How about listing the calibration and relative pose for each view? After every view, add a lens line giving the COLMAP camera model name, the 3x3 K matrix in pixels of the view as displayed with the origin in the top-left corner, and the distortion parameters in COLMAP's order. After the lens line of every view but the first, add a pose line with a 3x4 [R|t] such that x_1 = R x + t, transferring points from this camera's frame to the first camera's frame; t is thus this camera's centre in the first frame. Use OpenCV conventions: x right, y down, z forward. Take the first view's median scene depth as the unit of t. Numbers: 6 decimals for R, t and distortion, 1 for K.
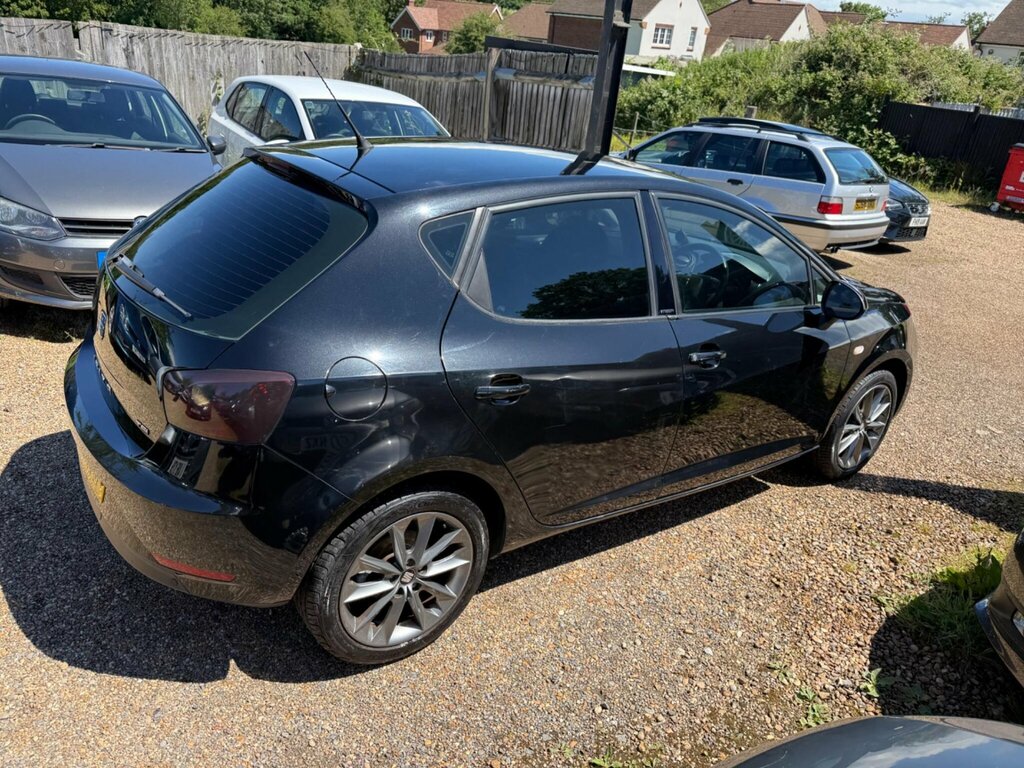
lens RADIAL K [[732.9, 0, 511.1], [0, 732.9, 384.4], [0, 0, 1]] dist [0.014849, -0.020258]
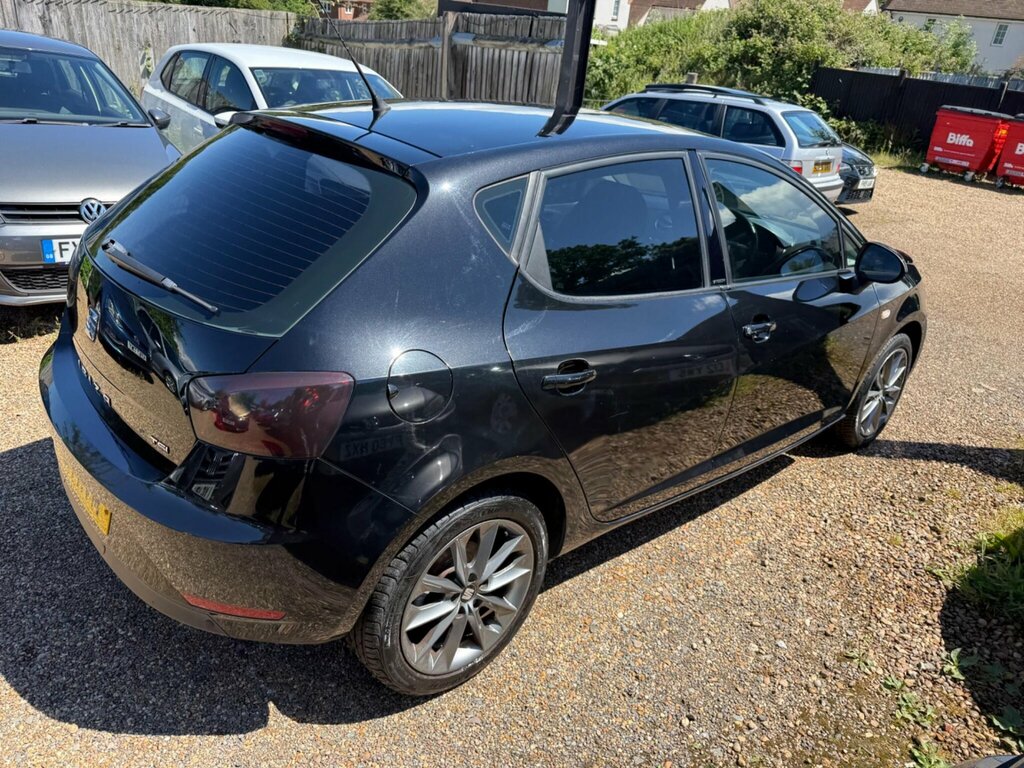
lens RADIAL K [[732.9, 0, 511.8], [0, 732.9, 376.6], [0, 0, 1]] dist [0.014849, -0.020258]
pose [[0.995170, -0.050220, 0.084352, -0.115235], [0.048289, 0.998526, 0.024776, -0.014272], [-0.085472, -0.020583, 0.996128, 0.089765]]
